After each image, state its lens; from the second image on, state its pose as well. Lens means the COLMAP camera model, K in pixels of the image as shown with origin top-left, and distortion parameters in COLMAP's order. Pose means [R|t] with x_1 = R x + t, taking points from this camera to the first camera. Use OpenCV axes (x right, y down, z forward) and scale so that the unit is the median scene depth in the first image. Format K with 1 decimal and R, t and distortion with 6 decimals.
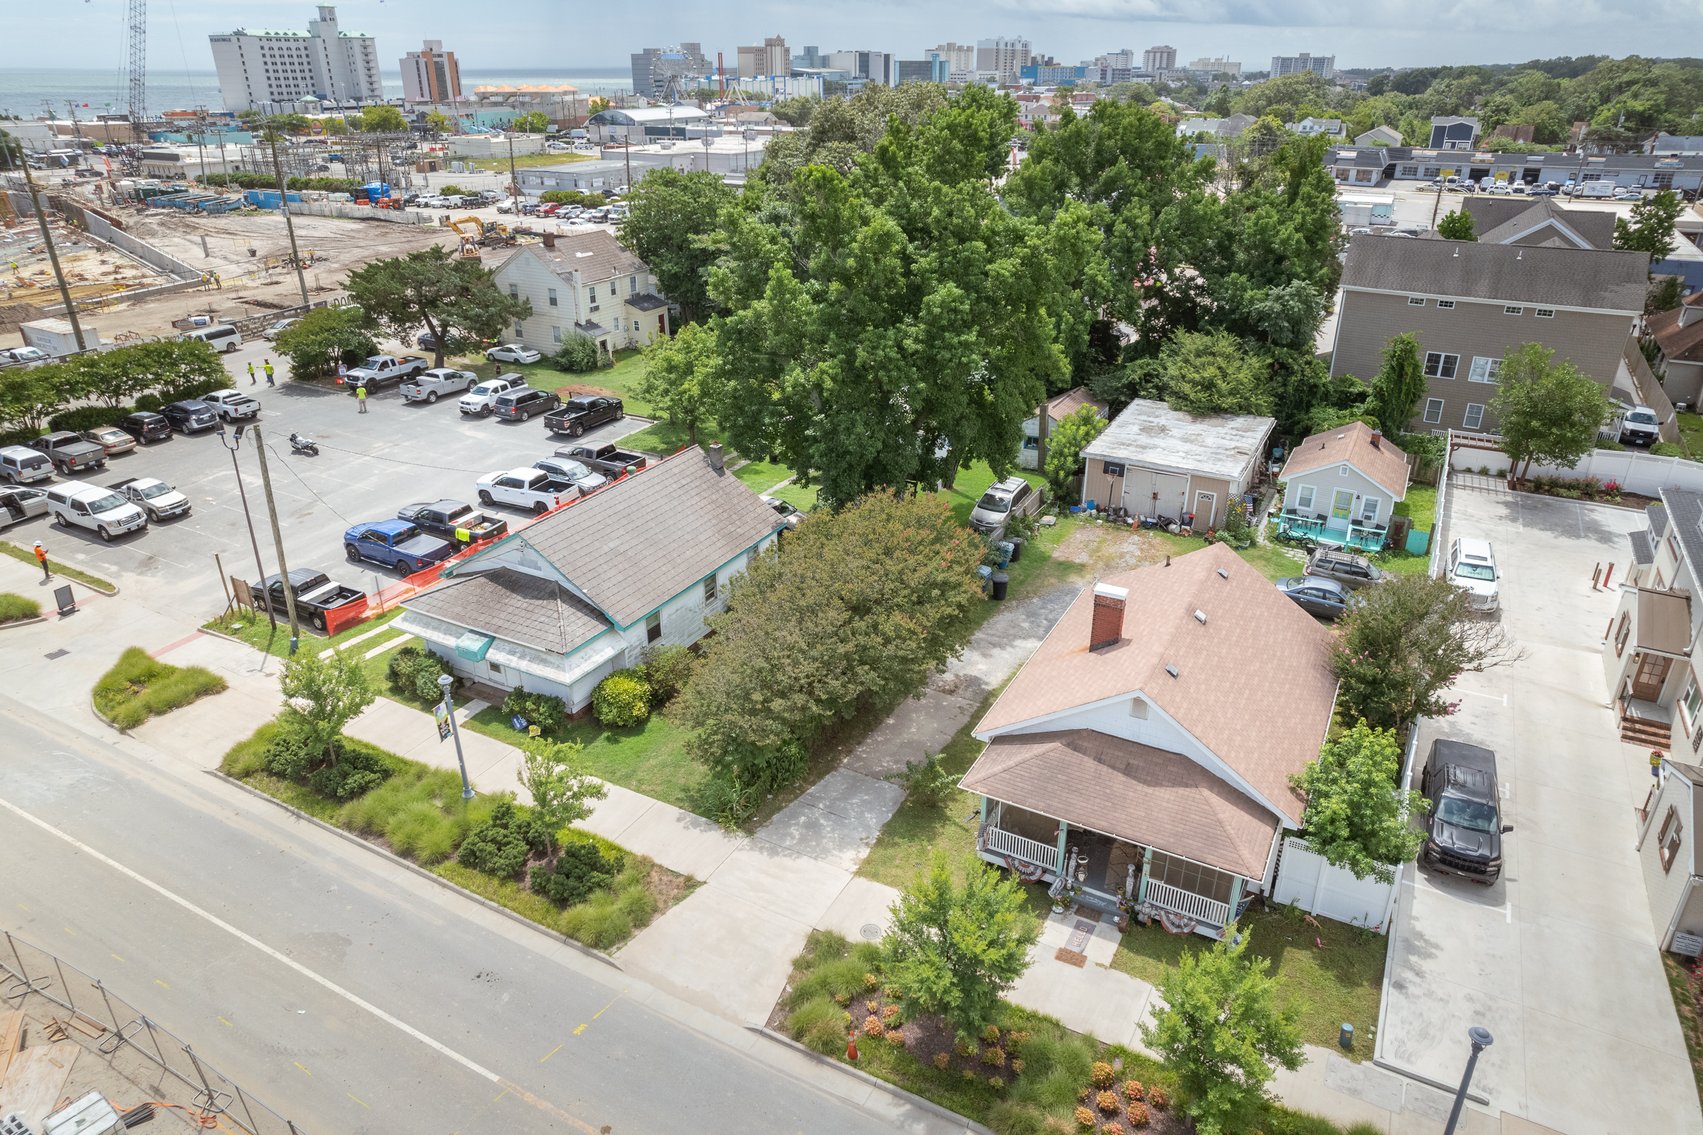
lens RADIAL K [[1089.9, 0, 853.2], [0, 1089.9, 564.5], [0, 0, 1]] dist [-0.071311, 0.065483]
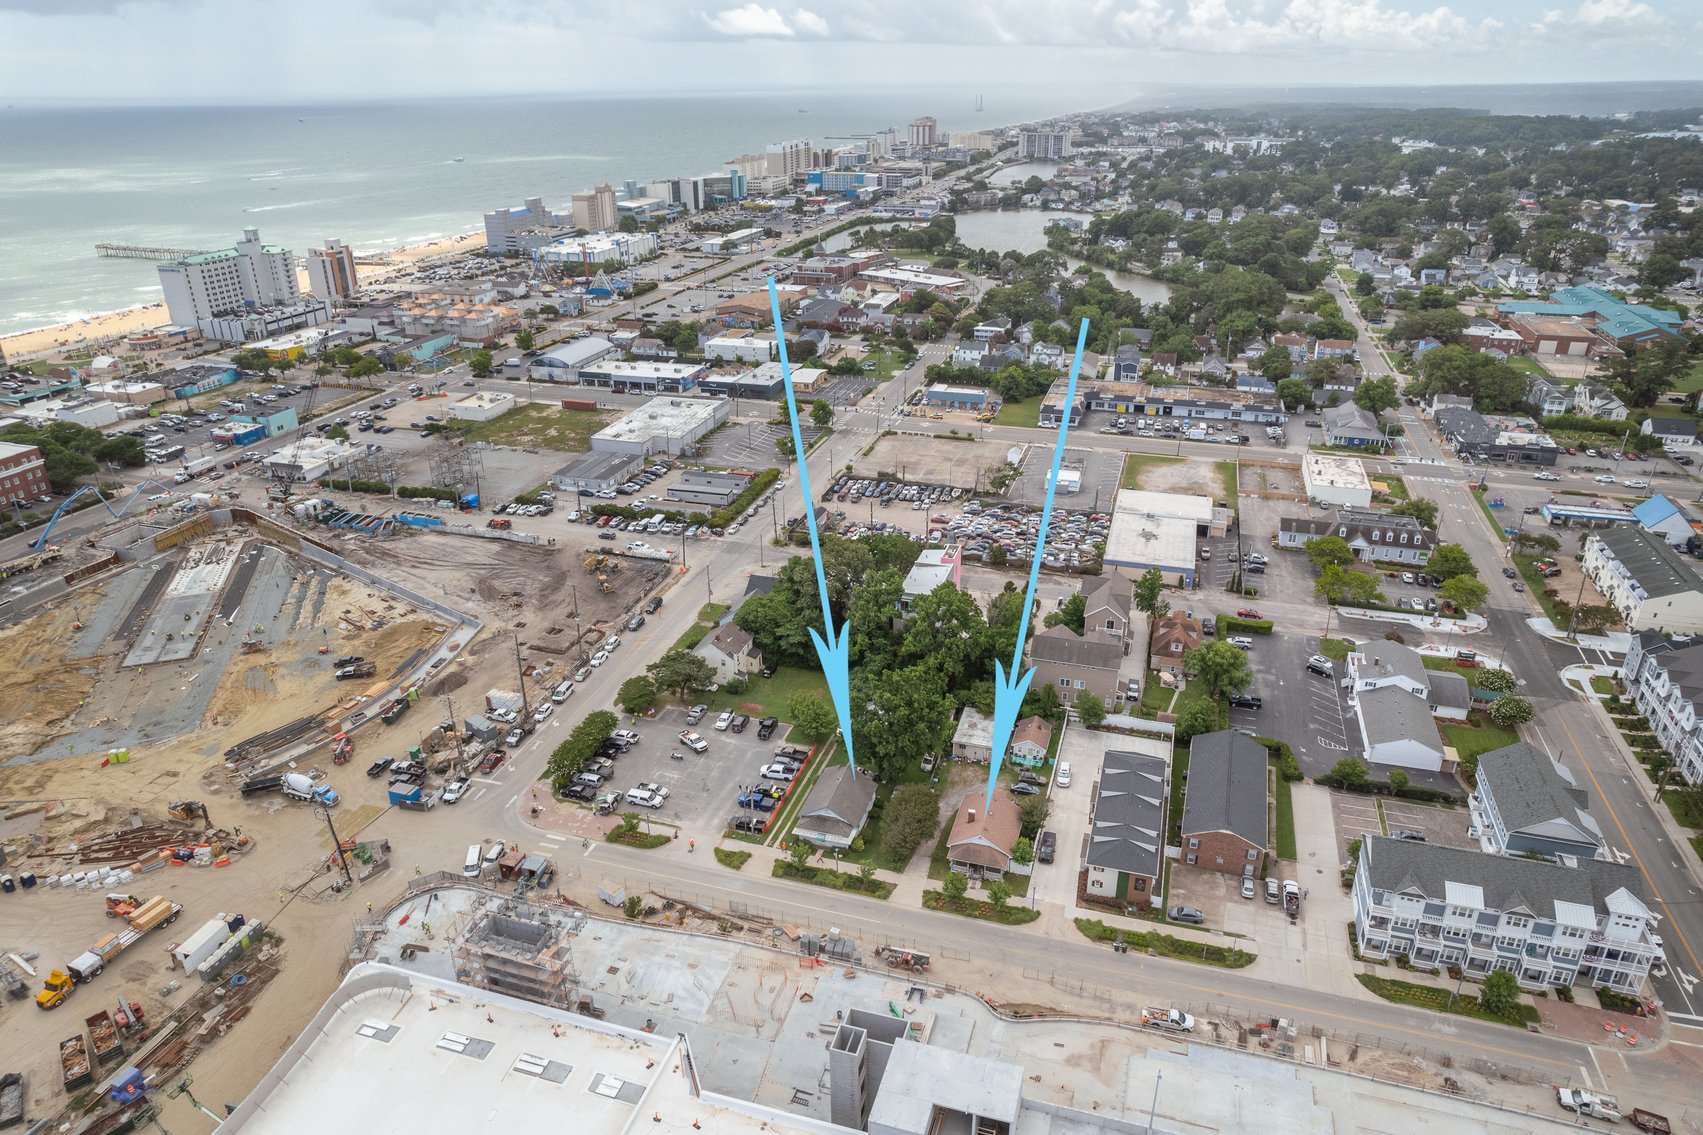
lens RADIAL K [[1089.9, 0, 853.2], [0, 1089.9, 564.5], [0, 0, 1]] dist [-0.071311, 0.065483]
pose [[0.980208, -0.088080, 0.177298, -0.557926], [0.090352, 0.995898, -0.004766, -0.590172], [-0.176151, 0.020691, 0.984146, -1.973482]]
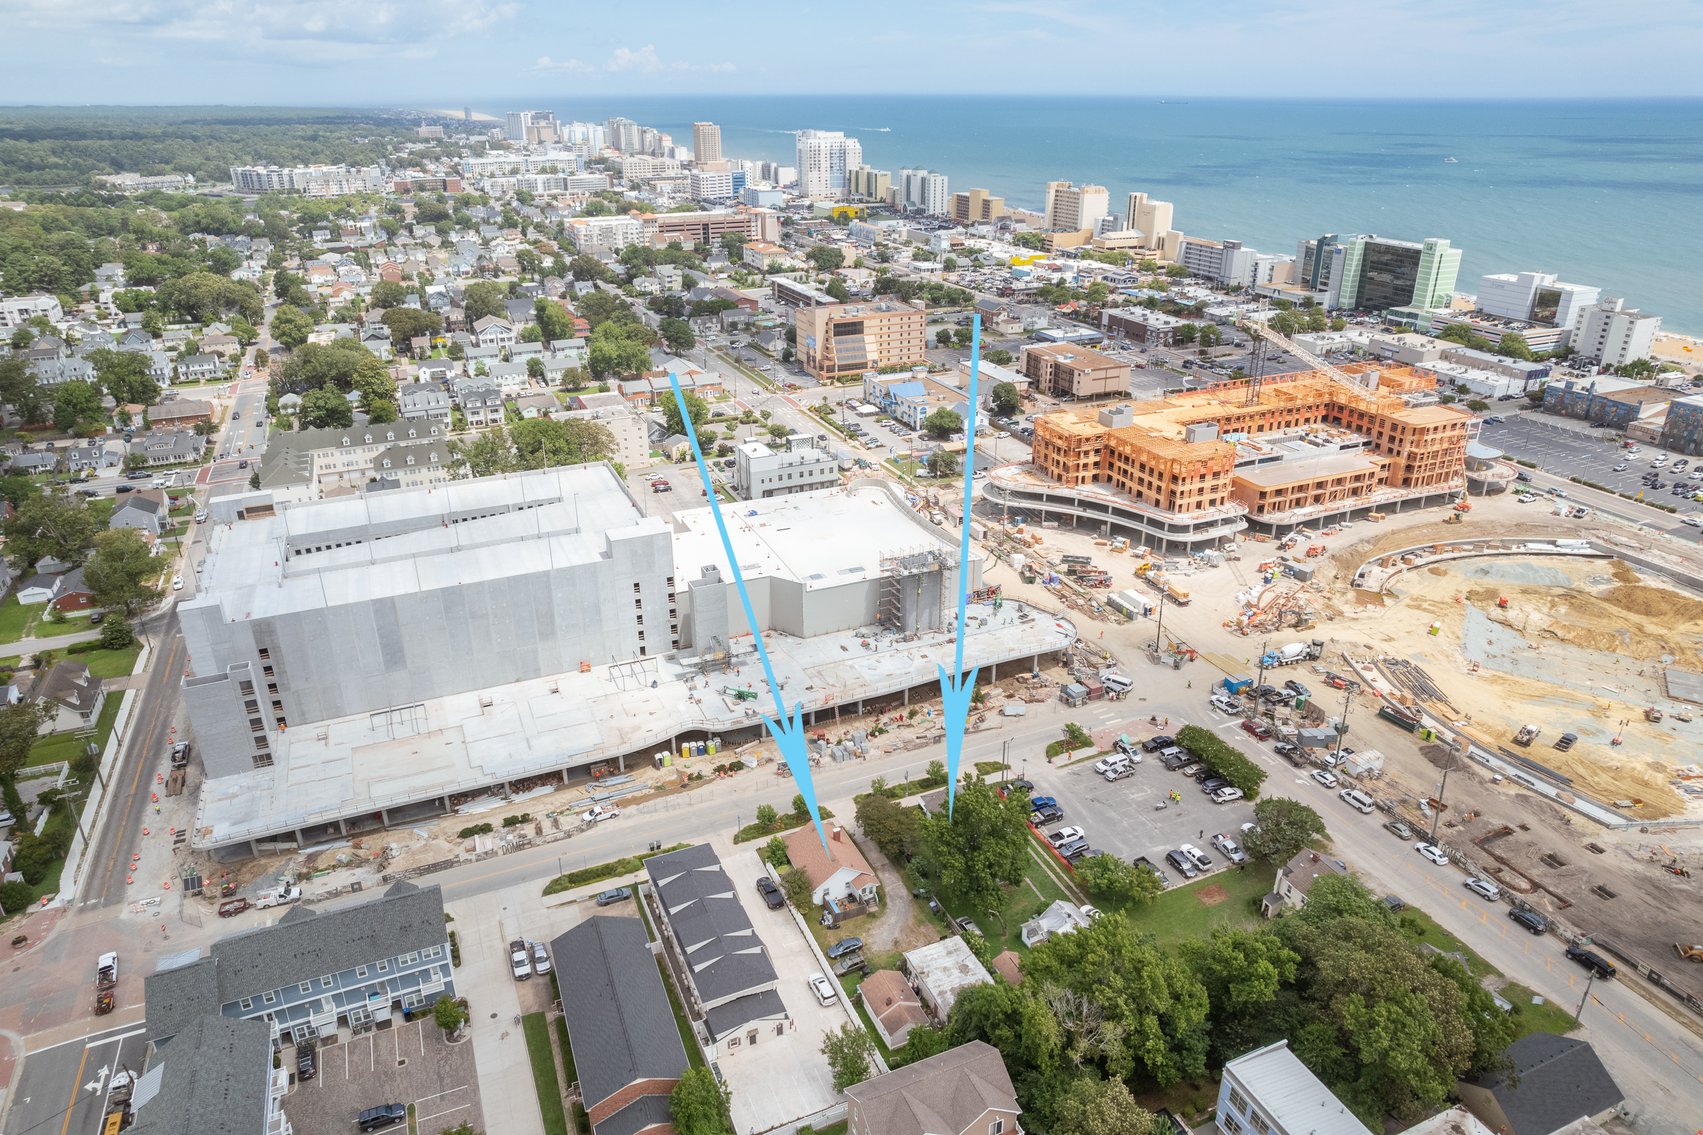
lens RADIAL K [[1089.9, 0, 853.2], [0, 1089.9, 564.5], [0, 0, 1]] dist [-0.071311, 0.065483]
pose [[-0.612699, 0.321426, -0.722001, 1.750243], [-0.331820, 0.724514, 0.604131, -1.991626], [0.717284, 0.609725, -0.337253, 1.064151]]
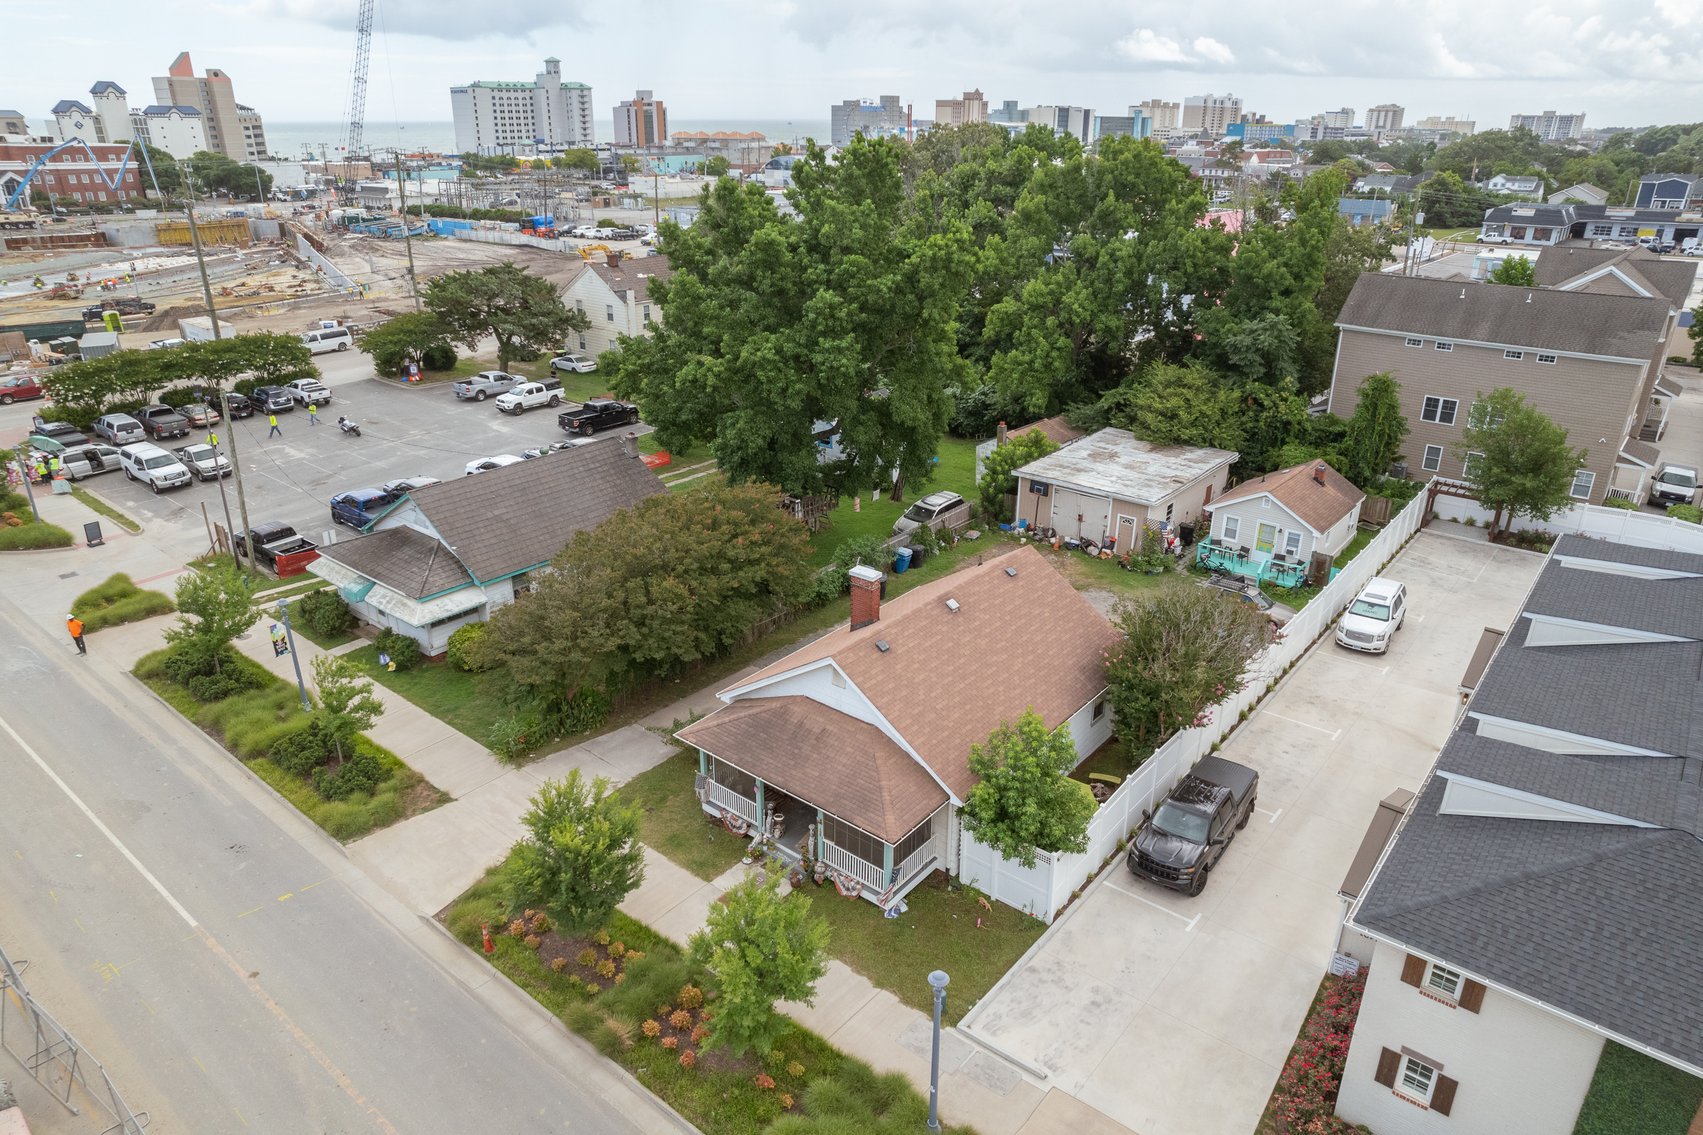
lens RADIAL K [[1089.9, 0, 853.2], [0, 1089.9, 564.5], [0, 0, 1]] dist [-0.071311, 0.065483]
pose [[0.982849, 0.075946, -0.168047, 0.224151], [-0.083205, 0.995861, -0.036573, 0.031068], [0.164574, 0.049928, 0.985100, -0.018900]]
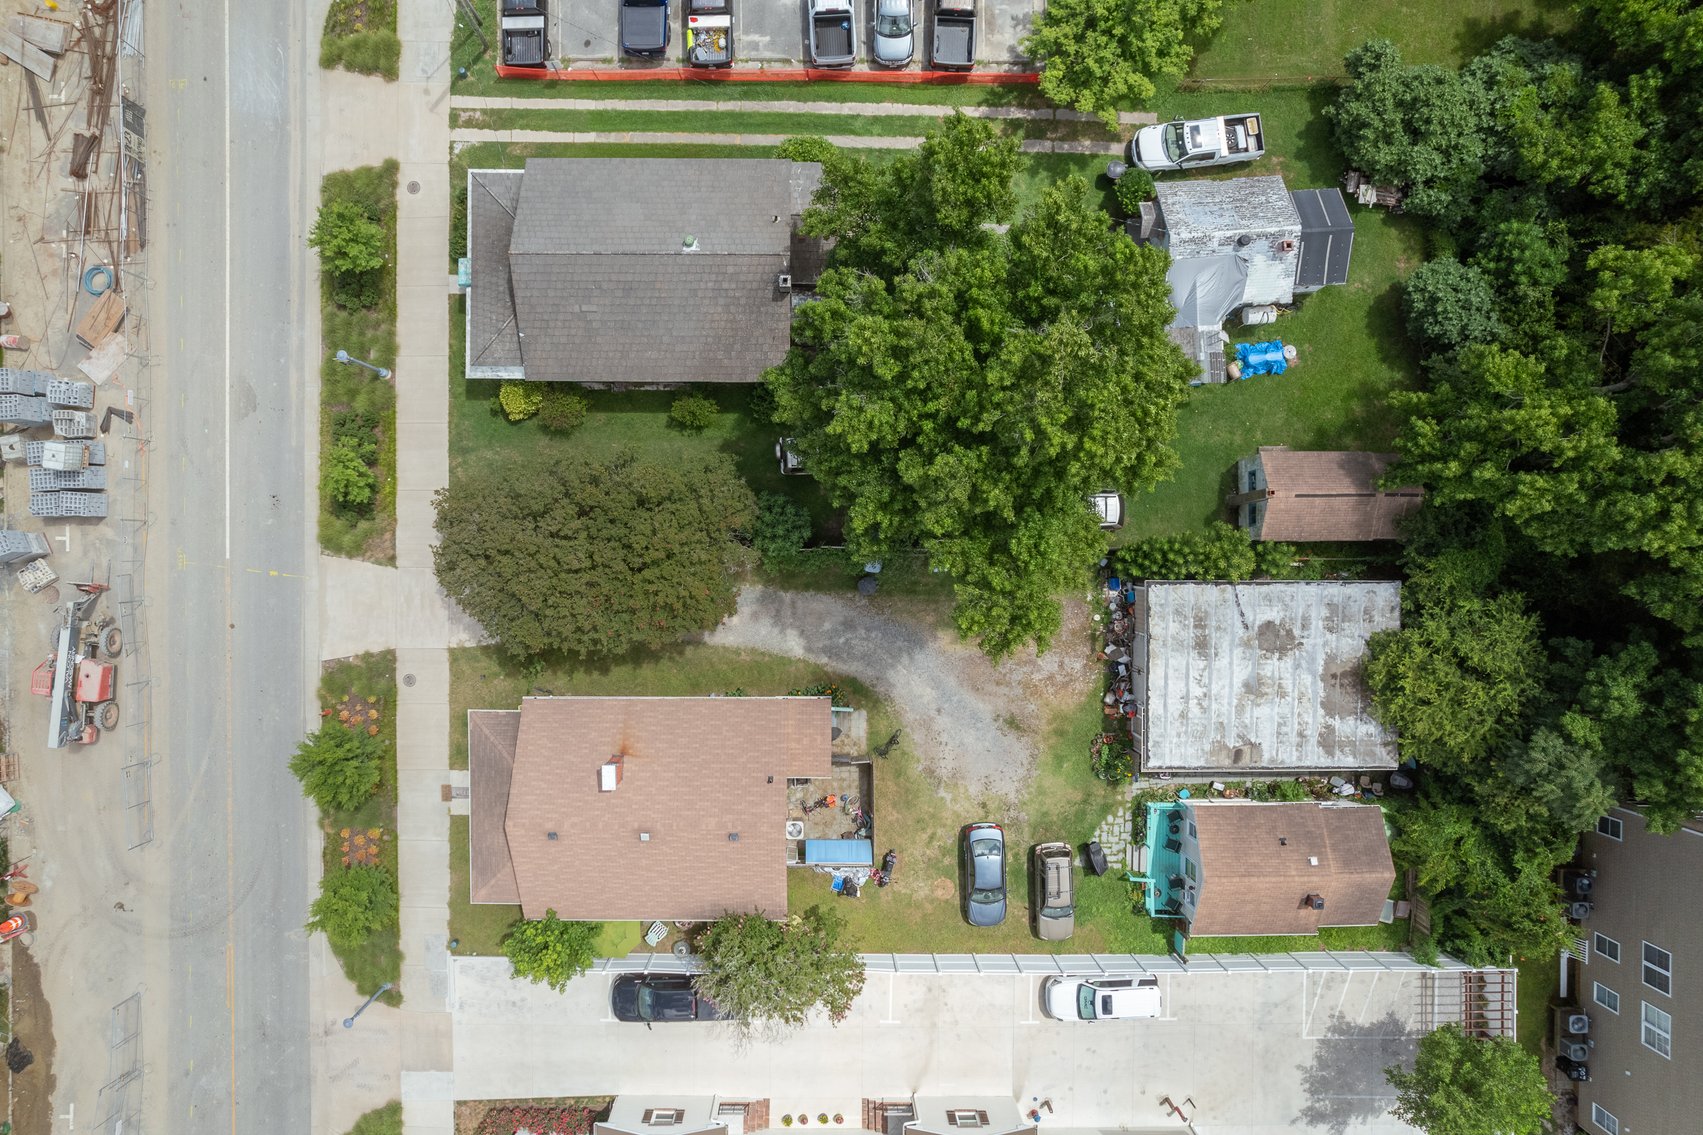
lens RADIAL K [[1089.9, 0, 853.2], [0, 1089.9, 564.5], [0, 0, 1]] dist [-0.071311, 0.065483]
pose [[0.471715, 0.881623, 0.015051, 0.076109], [-0.378765, 0.187186, 0.906366, -0.709818], [0.796255, -0.433247, 0.422226, 0.450180]]
